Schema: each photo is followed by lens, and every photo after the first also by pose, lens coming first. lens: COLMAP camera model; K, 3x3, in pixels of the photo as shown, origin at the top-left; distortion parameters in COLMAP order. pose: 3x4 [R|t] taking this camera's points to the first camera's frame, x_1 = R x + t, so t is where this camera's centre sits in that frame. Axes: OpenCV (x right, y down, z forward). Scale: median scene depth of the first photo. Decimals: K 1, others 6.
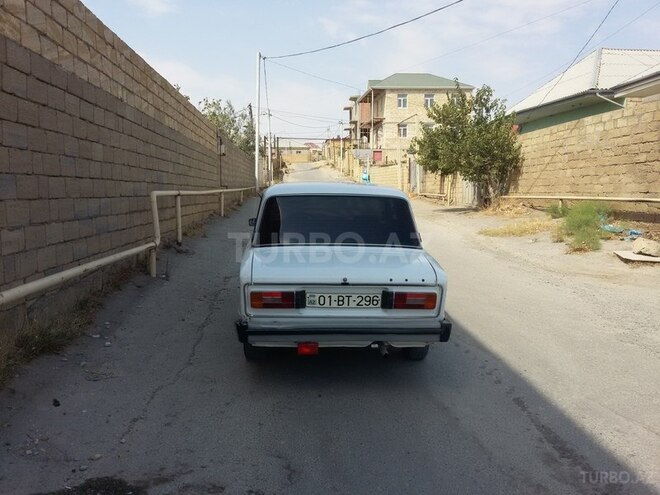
lens RADIAL K [[611.5, 0, 331.8], [0, 611.5, 247.8], [0, 0, 1]] dist [0.094777, -0.210405]
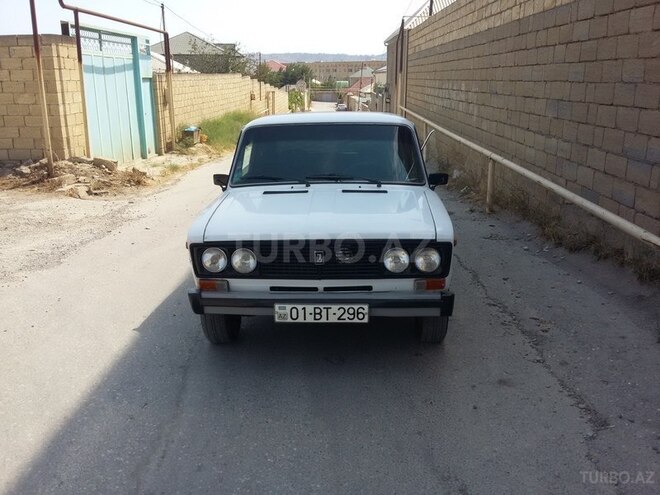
lens RADIAL K [[611.5, 0, 331.8], [0, 611.5, 247.8], [0, 0, 1]] dist [0.094777, -0.210405]
pose [[-0.996855, -0.020572, 0.076530, -0.042253], [0.007840, 0.935378, 0.353561, -0.141655], [-0.078858, 0.353049, -0.932275, 1.130679]]
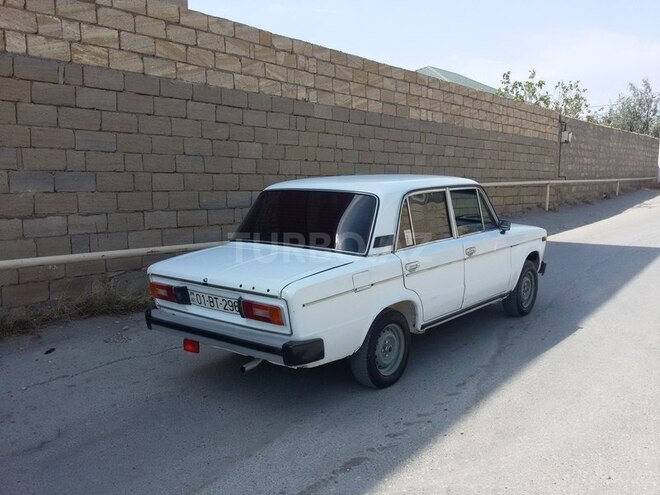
lens RADIAL K [[611.5, 0, 331.8], [0, 611.5, 247.8], [0, 0, 1]] dist [0.094777, -0.210405]
pose [[0.744444, 0.071764, -0.663817, 0.330333], [-0.061550, 0.997350, 0.038796, -0.019453], [0.664842, 0.011977, 0.746888, 0.172704]]
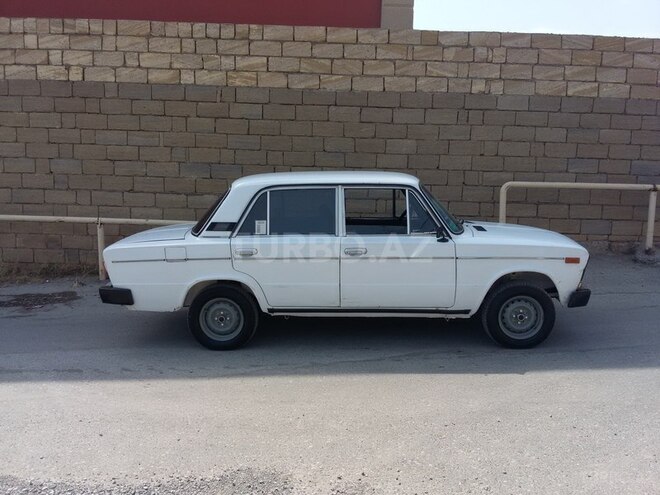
lens RADIAL K [[611.5, 0, 331.8], [0, 611.5, 247.8], [0, 0, 1]] dist [0.094777, -0.210405]
pose [[-0.060547, 0.130021, -0.989661, 0.567997], [-0.118762, 0.983499, 0.136478, -0.071878], [0.991075, 0.125798, -0.044106, 0.630254]]
